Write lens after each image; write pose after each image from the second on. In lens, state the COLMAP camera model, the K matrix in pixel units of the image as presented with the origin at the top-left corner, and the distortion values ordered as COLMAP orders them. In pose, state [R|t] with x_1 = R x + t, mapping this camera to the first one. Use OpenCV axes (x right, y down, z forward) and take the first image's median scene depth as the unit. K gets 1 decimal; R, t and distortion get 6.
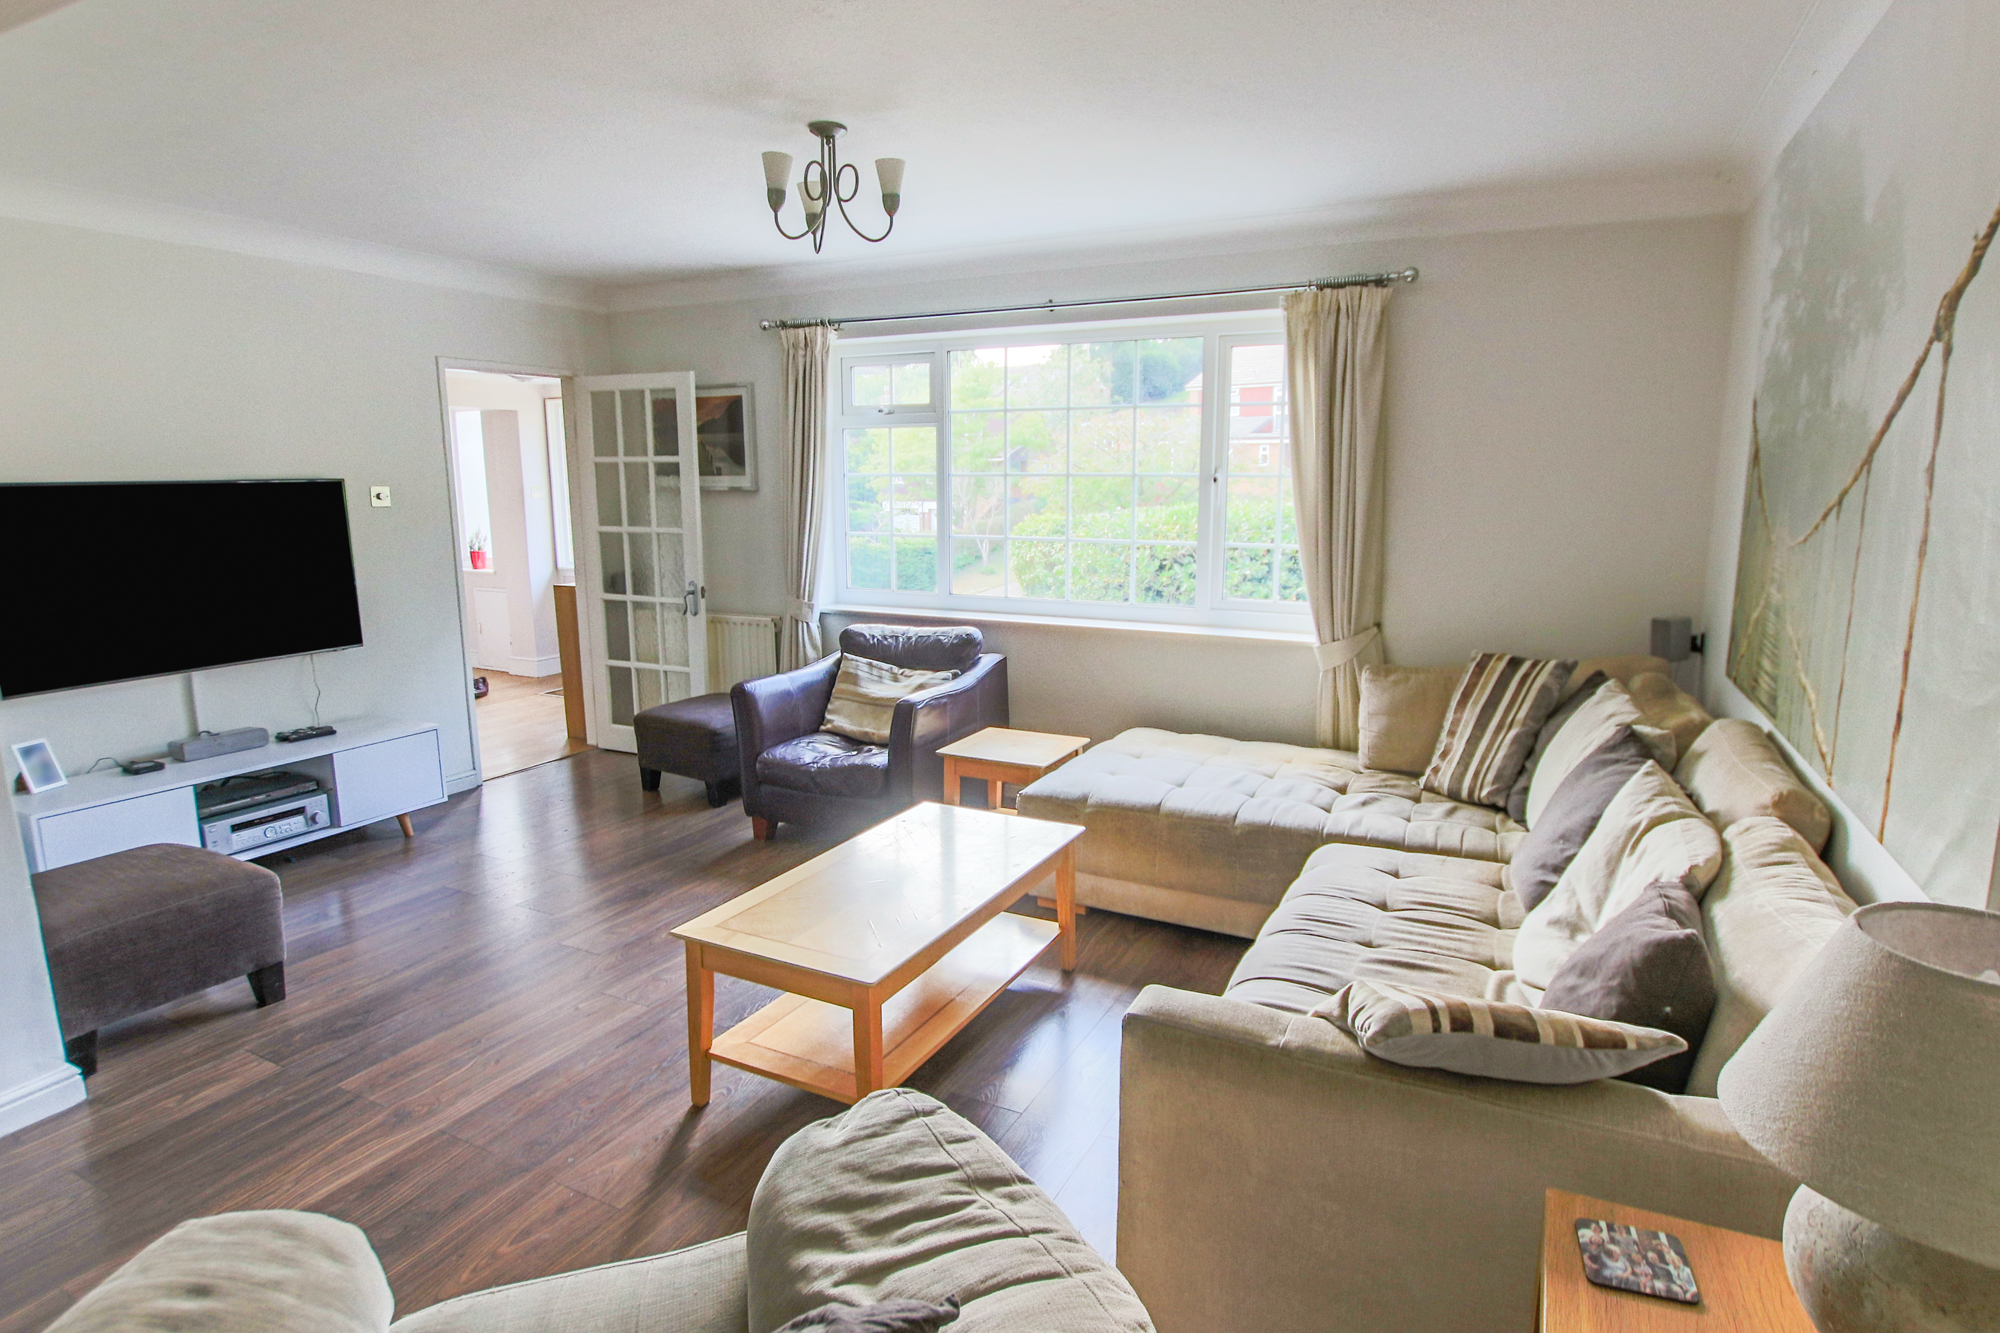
lens RADIAL K [[1060.7, 0, 1015.9], [0, 1060.7, 673.4], [0, 0, 1]] dist [-0.024099, 0.000310]
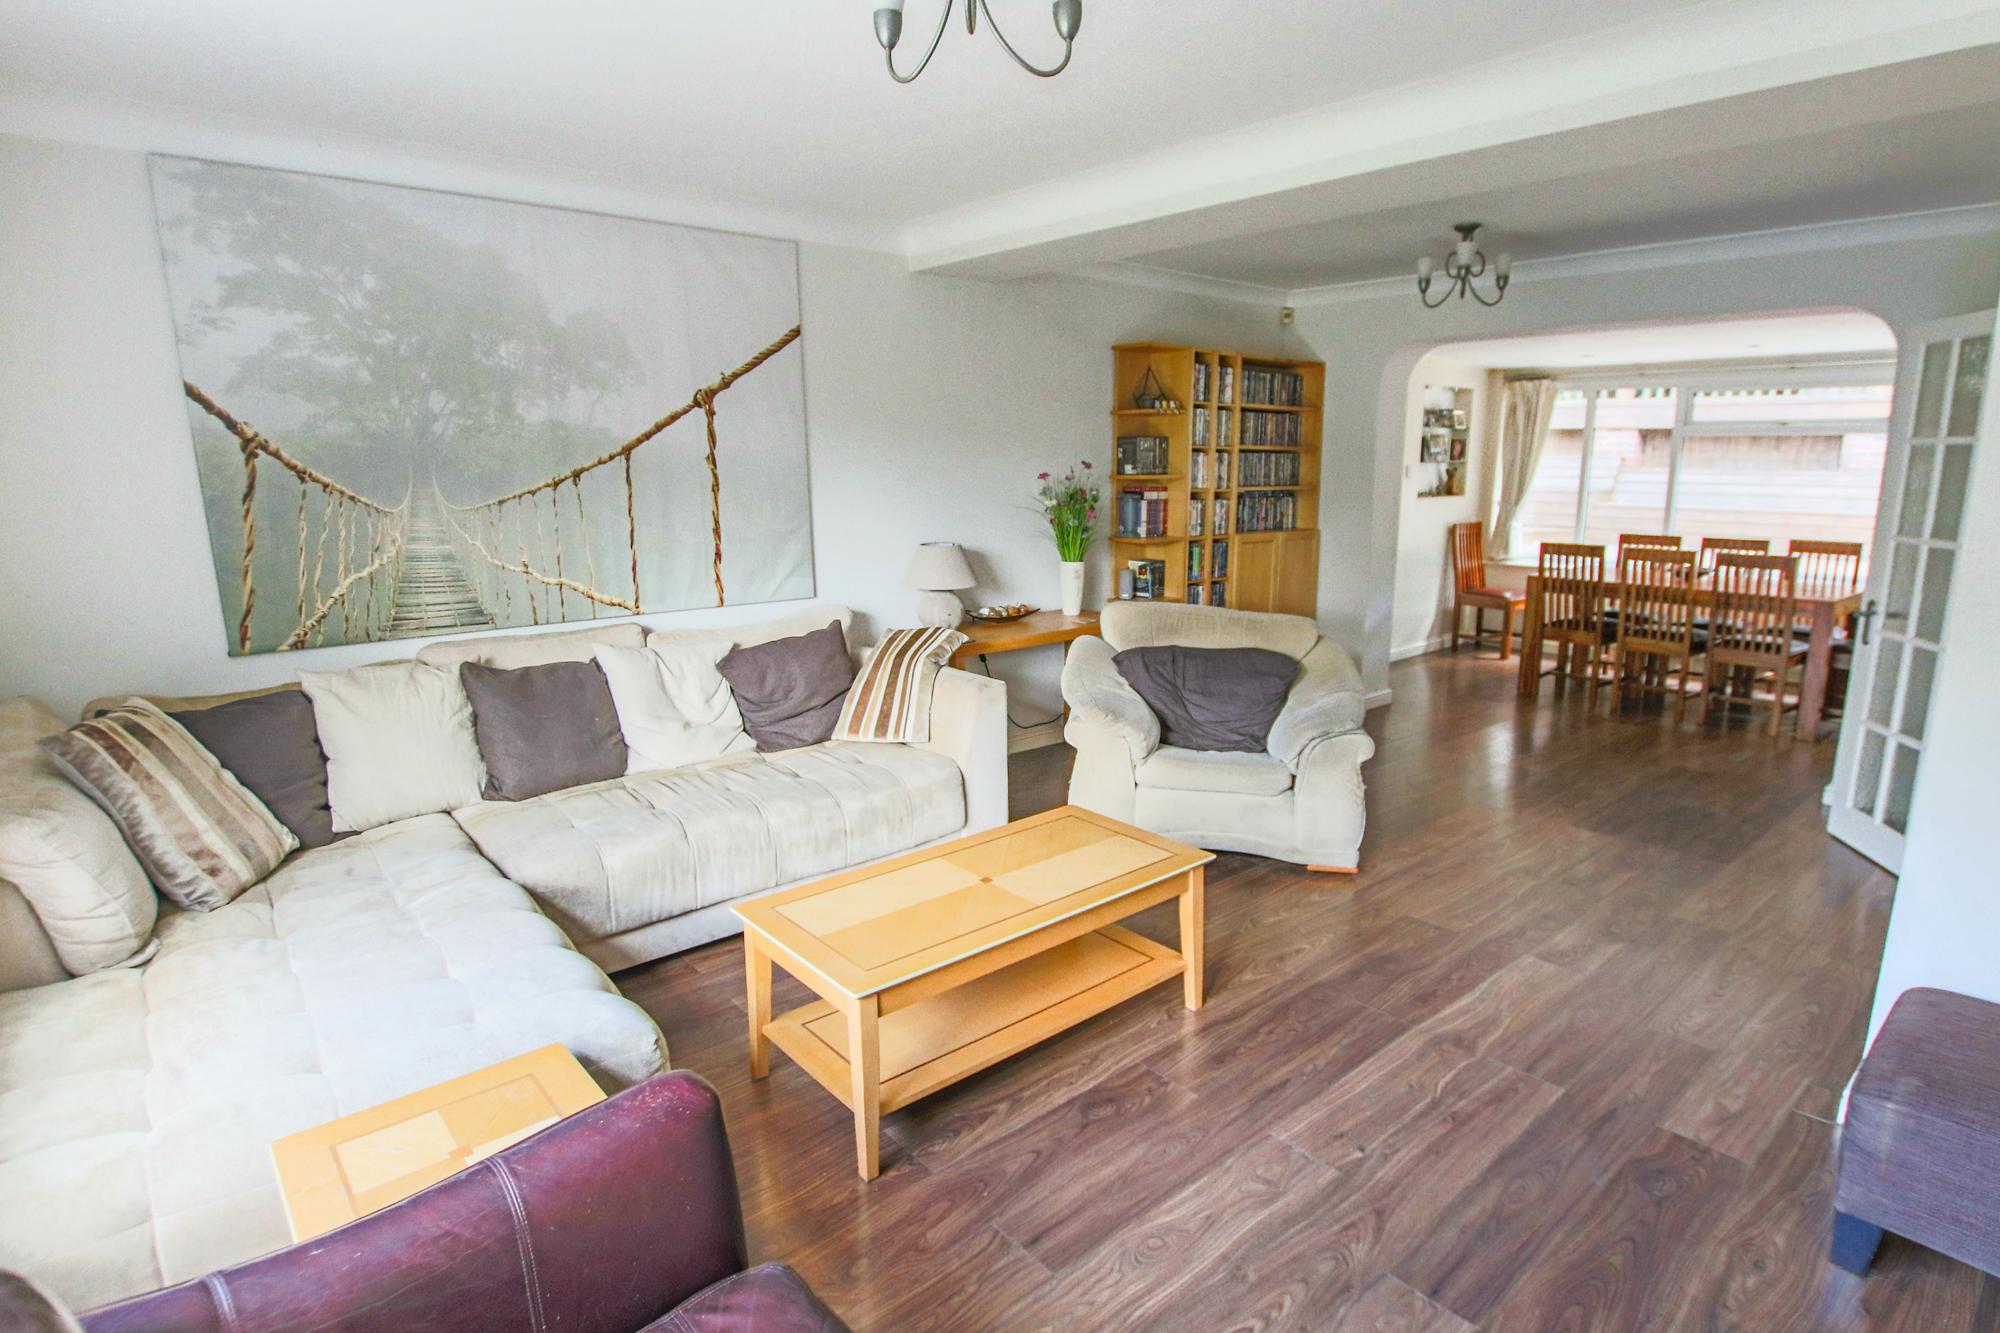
lens RADIAL K [[1029.3, 0, 1008.8], [0, 1029.3, 687.2], [0, 0, 1]] dist [-0.026489, -0.000467]
pose [[-0.919747, -0.079421, 0.384392, -0.394927], [0.077382, 0.923406, 0.375944, -0.268476], [-0.384808, 0.375518, -0.843154, 1.448563]]
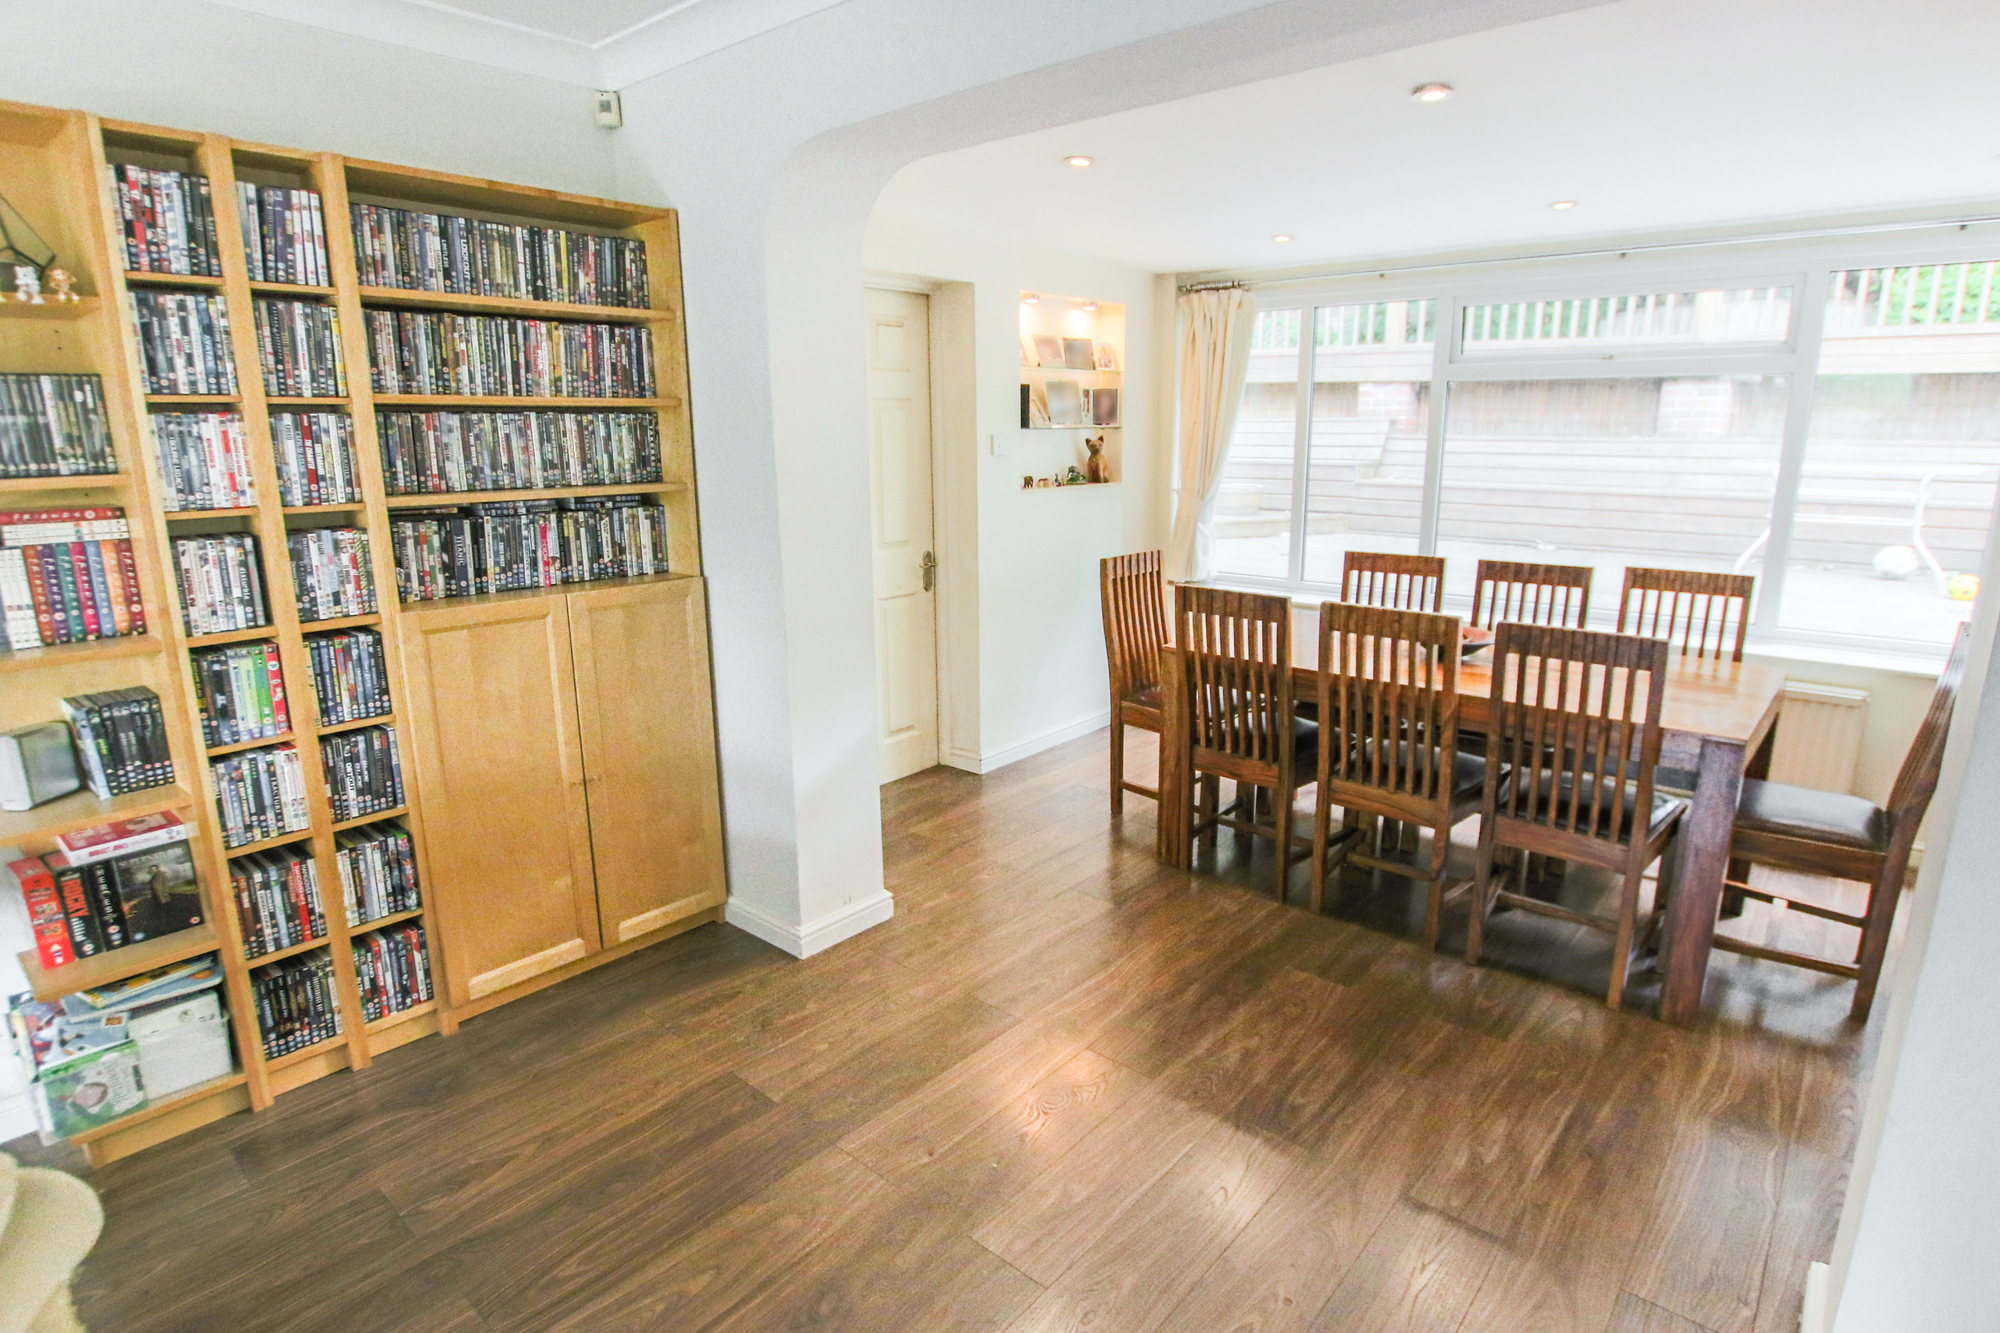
lens RADIAL K [[1029.3, 0, 1008.8], [0, 1029.3, 687.2], [0, 0, 1]] dist [-0.026489, -0.000467]
pose [[-0.968777, -0.055399, 0.241664, -0.642408], [0.051831, 0.907928, 0.415909, -0.050468], [-0.242455, 0.415449, -0.876708, 0.280716]]
